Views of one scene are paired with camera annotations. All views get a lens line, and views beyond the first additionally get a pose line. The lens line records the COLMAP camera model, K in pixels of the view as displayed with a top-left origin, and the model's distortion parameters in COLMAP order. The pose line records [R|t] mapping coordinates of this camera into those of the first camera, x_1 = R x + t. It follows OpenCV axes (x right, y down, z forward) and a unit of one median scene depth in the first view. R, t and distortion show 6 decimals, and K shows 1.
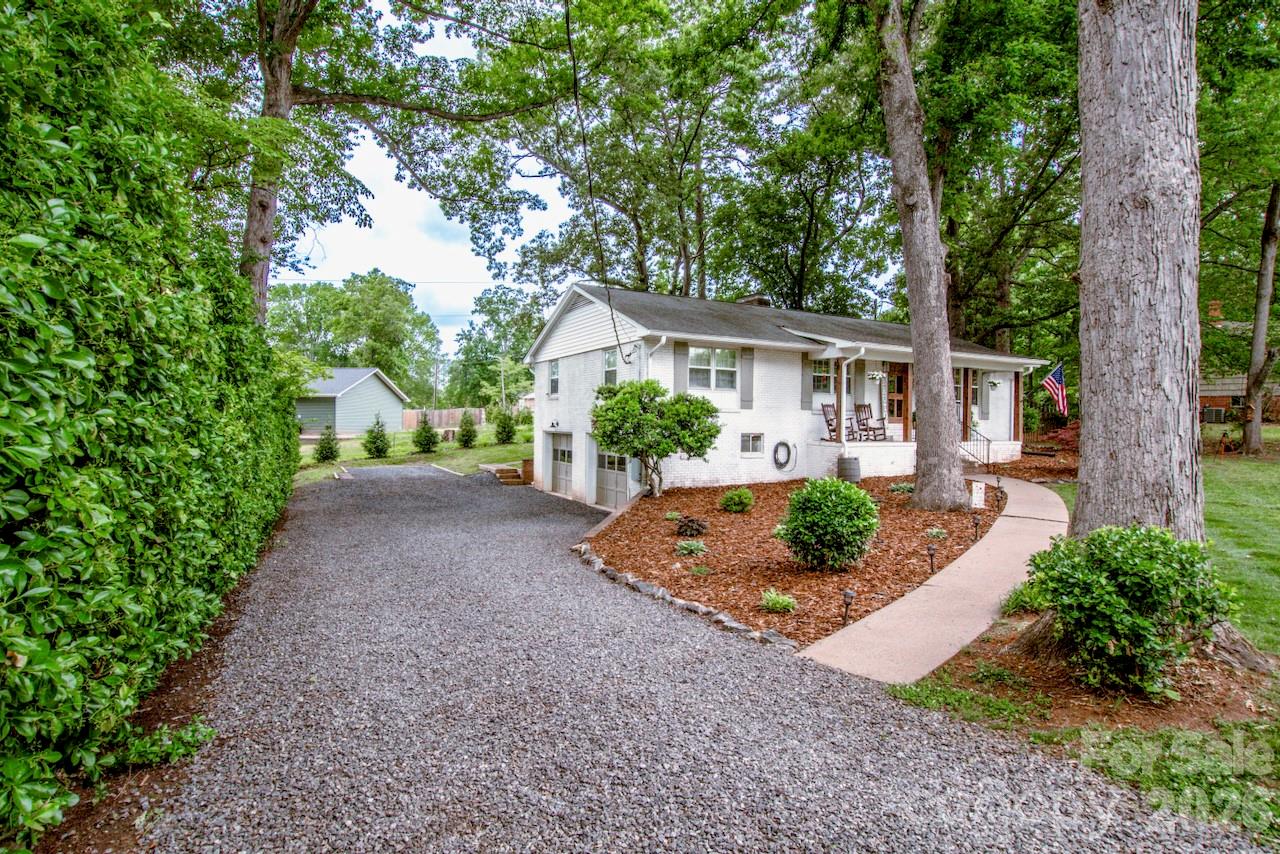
lens RADIAL K [[657.6, 0, 647.3], [0, 657.6, 425.2], [0, 0, 1]] dist [-0.031561, 0.006005]
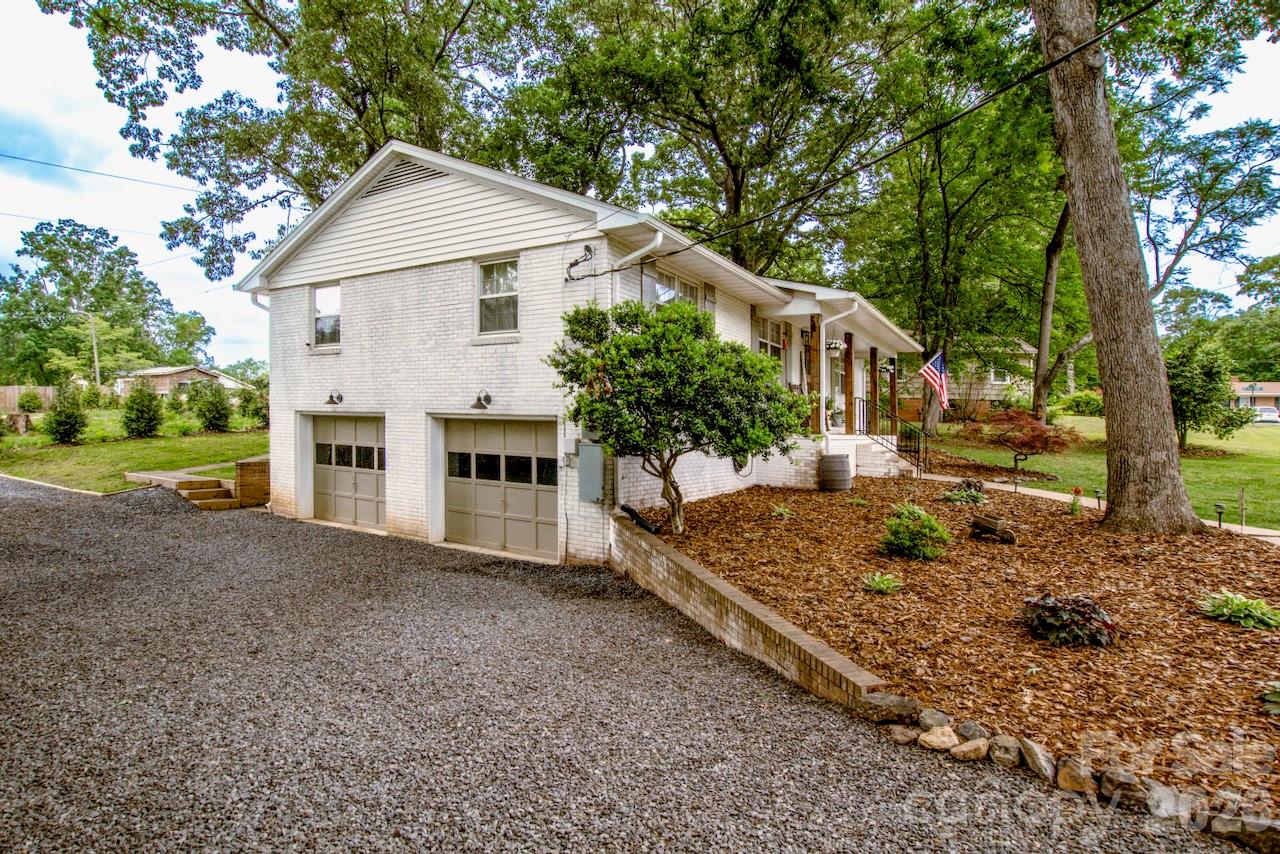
lens RADIAL K [[657.6, 0, 633.5], [0, 657.6, 441.0], [0, 0, 1]] dist [-0.031561, 0.006005]
pose [[0.866913, 0.004170, 0.498442, -0.138123], [-0.016023, 0.999681, 0.019504, 0.013783], [-0.498202, -0.024895, 0.866704, 0.286811]]
